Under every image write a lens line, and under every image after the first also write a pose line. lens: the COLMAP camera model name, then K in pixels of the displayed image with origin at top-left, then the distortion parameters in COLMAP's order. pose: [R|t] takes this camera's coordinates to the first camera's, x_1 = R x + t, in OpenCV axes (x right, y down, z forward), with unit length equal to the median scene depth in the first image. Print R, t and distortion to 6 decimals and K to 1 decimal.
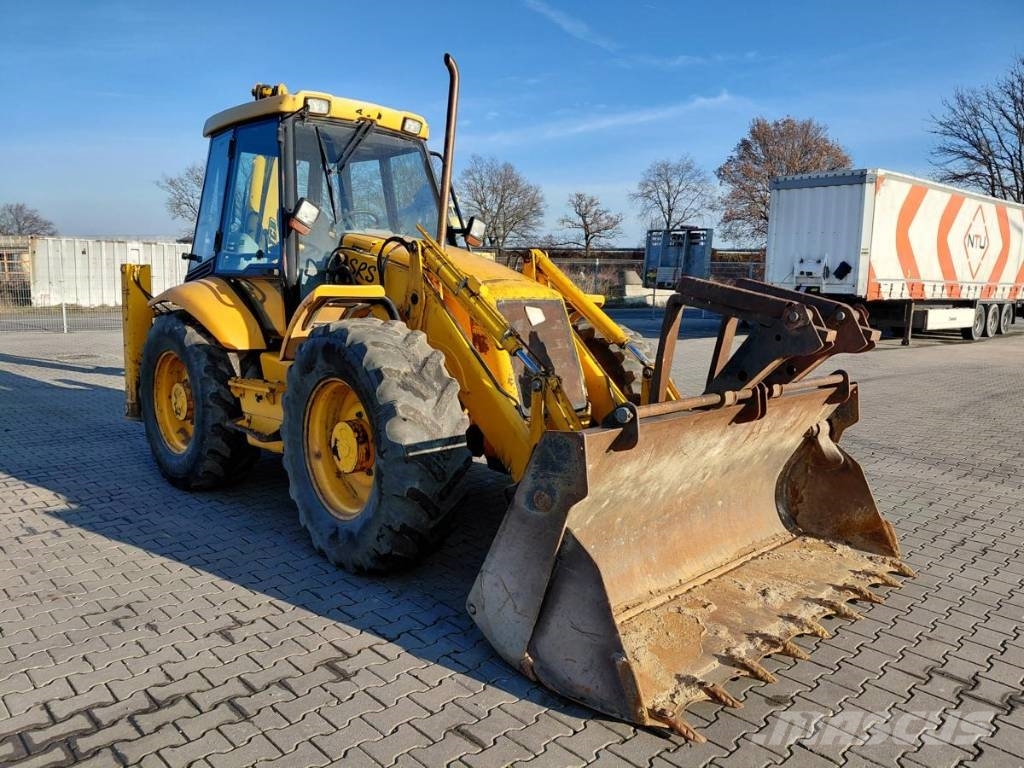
lens RADIAL K [[750.1, 0, 517.8], [0, 750.1, 383.9], [0, 0, 1]] dist [0.095998, -0.162925]
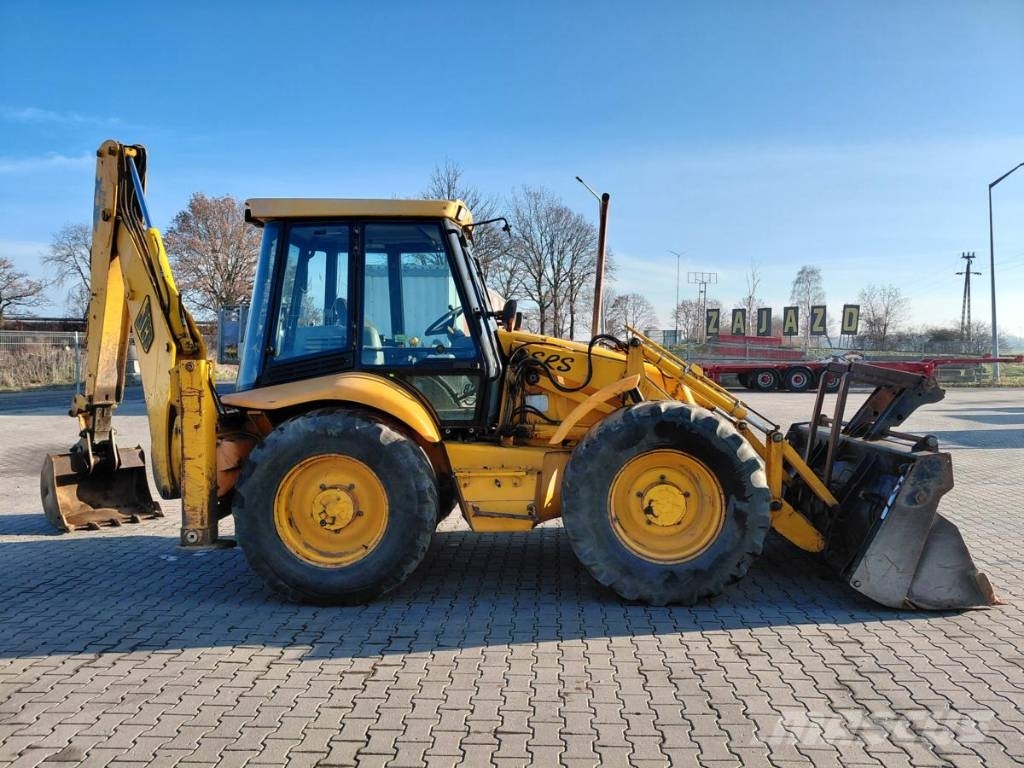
lens RADIAL K [[750.1, 0, 517.8], [0, 750.1, 383.9], [0, 0, 1]] dist [0.095998, -0.162925]
pose [[0.725681, -0.047404, 0.686396, -1.094246], [0.110192, 0.992754, -0.047937, -0.070691], [-0.679150, 0.110422, 0.725646, 0.213724]]
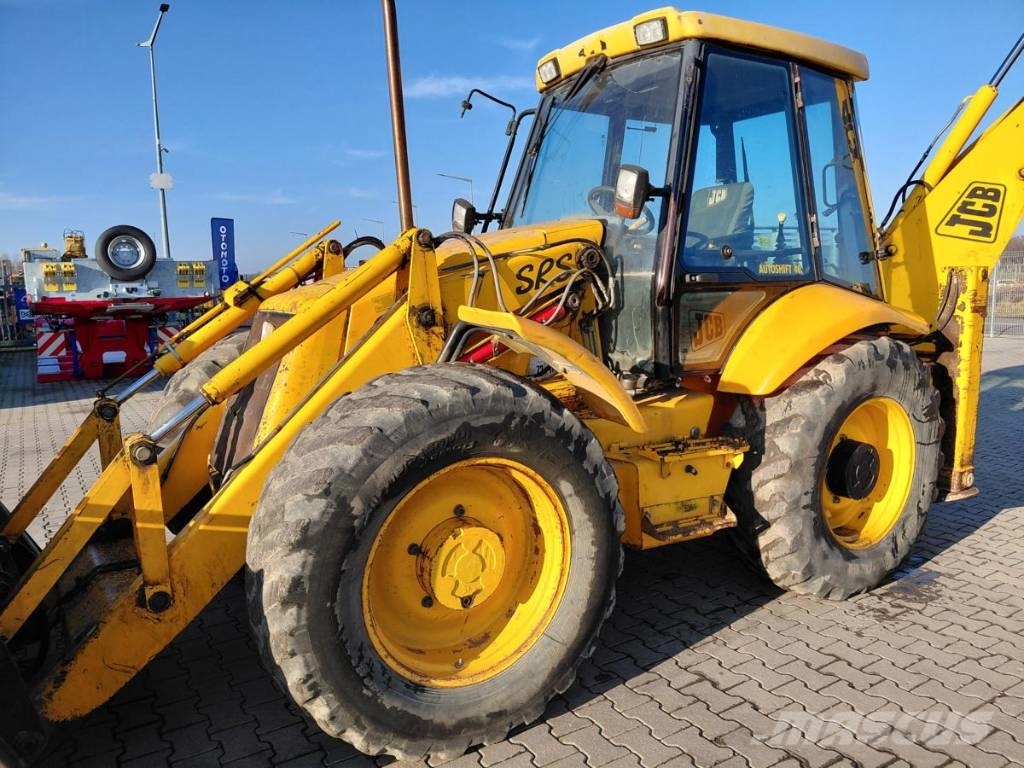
lens RADIAL K [[750.0, 0, 520.3], [0, 750.0, 390.2], [0, 0, 1]] dist [0.101772, -0.159485]
pose [[-0.182326, 0.123137, -0.975497, 0.652698], [-0.118978, 0.982073, 0.146205, -0.168979], [0.976013, 0.142720, -0.164407, 1.317405]]
